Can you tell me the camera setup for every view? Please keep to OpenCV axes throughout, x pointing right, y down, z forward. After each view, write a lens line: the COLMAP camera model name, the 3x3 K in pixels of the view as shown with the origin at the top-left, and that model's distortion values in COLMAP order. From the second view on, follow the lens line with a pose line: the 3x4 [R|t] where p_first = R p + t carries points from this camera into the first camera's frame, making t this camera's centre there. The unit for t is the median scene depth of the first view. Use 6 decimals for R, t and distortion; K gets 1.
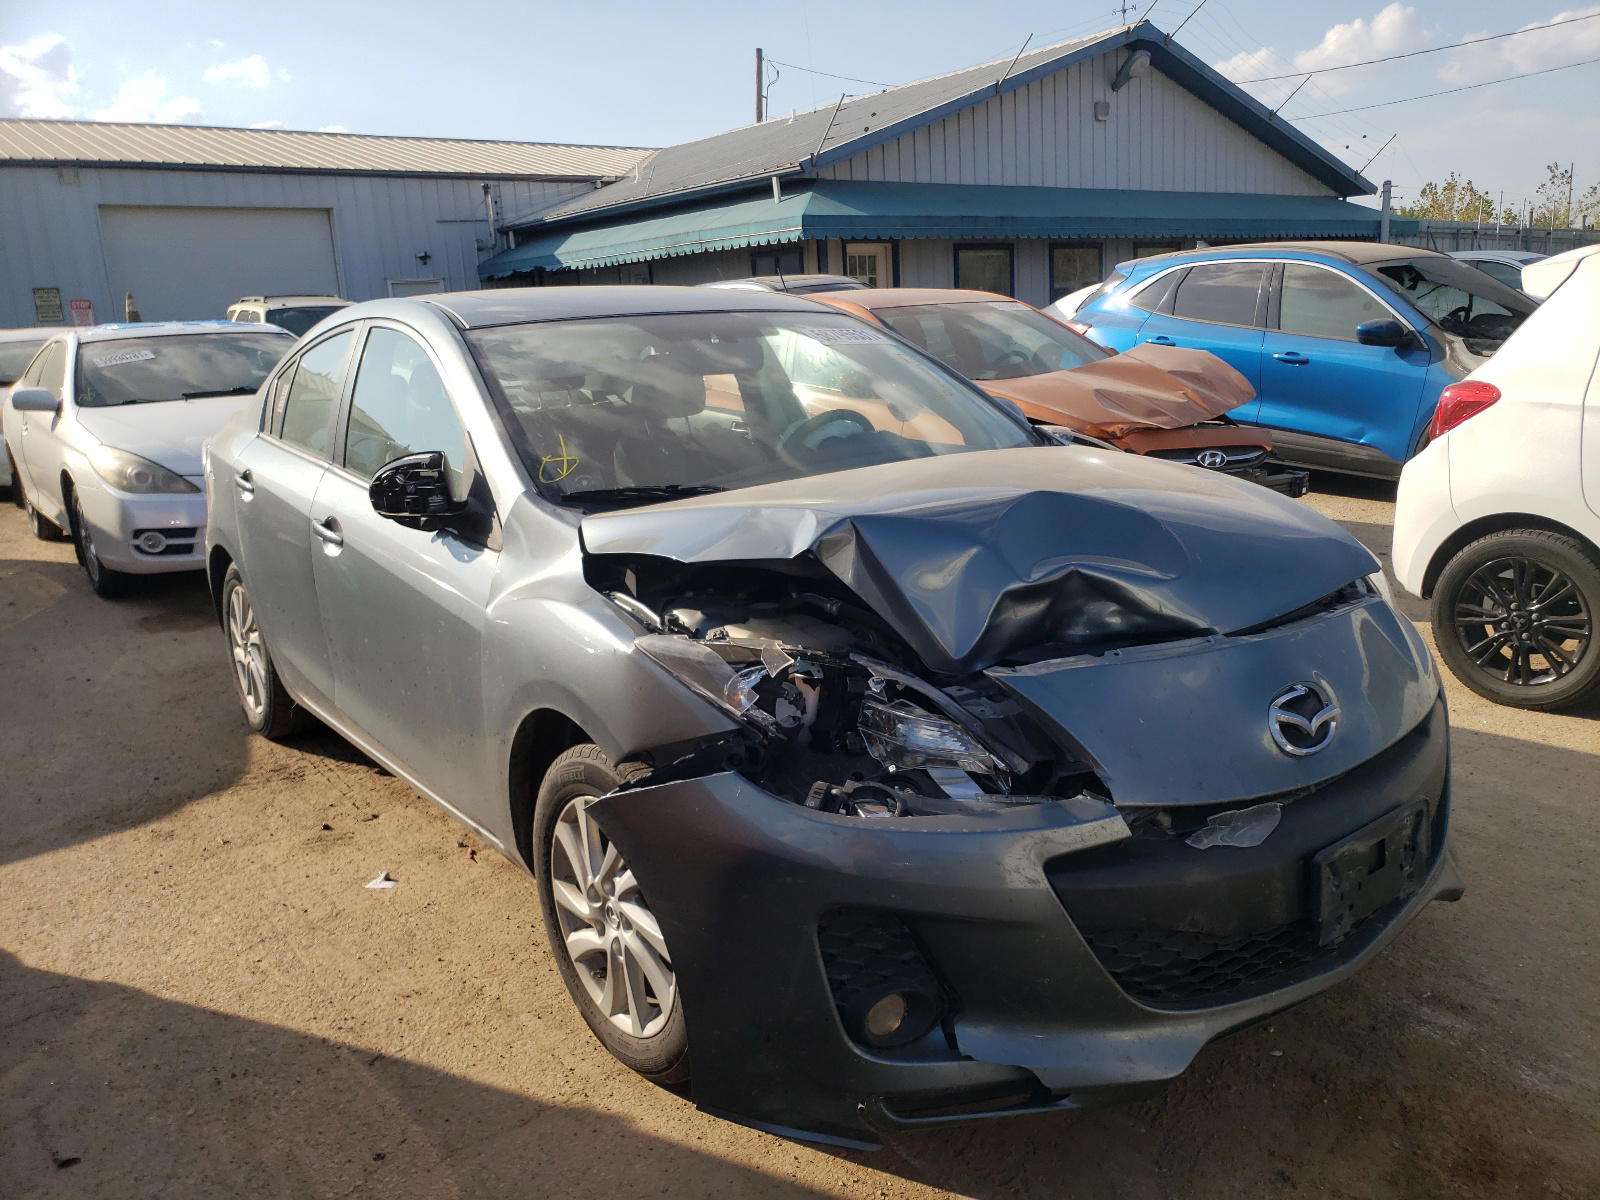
lens RADIAL K [[1229.8, 0, 837.6], [0, 1229.8, 598.2], [0, 0, 1]] dist [-0.001112, 0.008335]
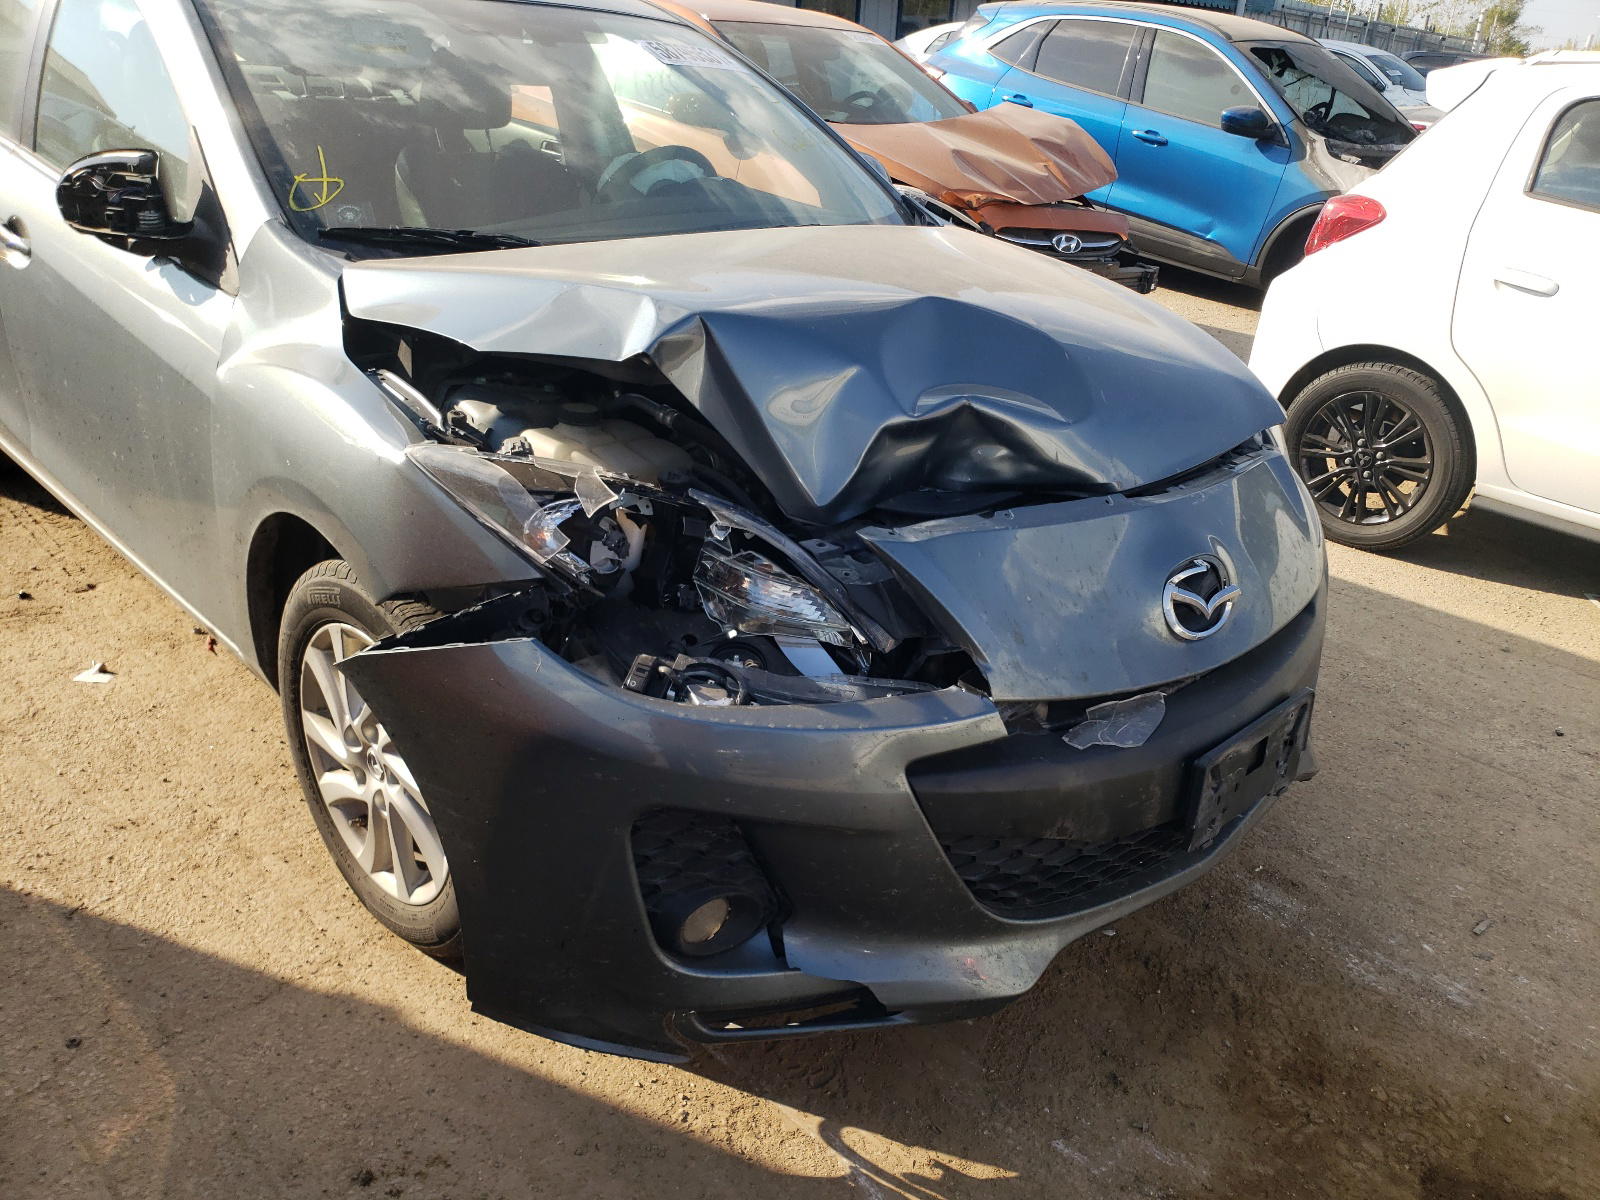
lens RADIAL K [[1229.8, 0, 837.6], [0, 1229.8, 598.2], [0, 0, 1]] dist [-0.001112, 0.008335]
pose [[0.984075, 0.059051, 0.167660, -0.021337], [-0.092136, 0.976062, 0.197011, -0.046179], [-0.152013, -0.209321, 0.965959, 0.170699]]
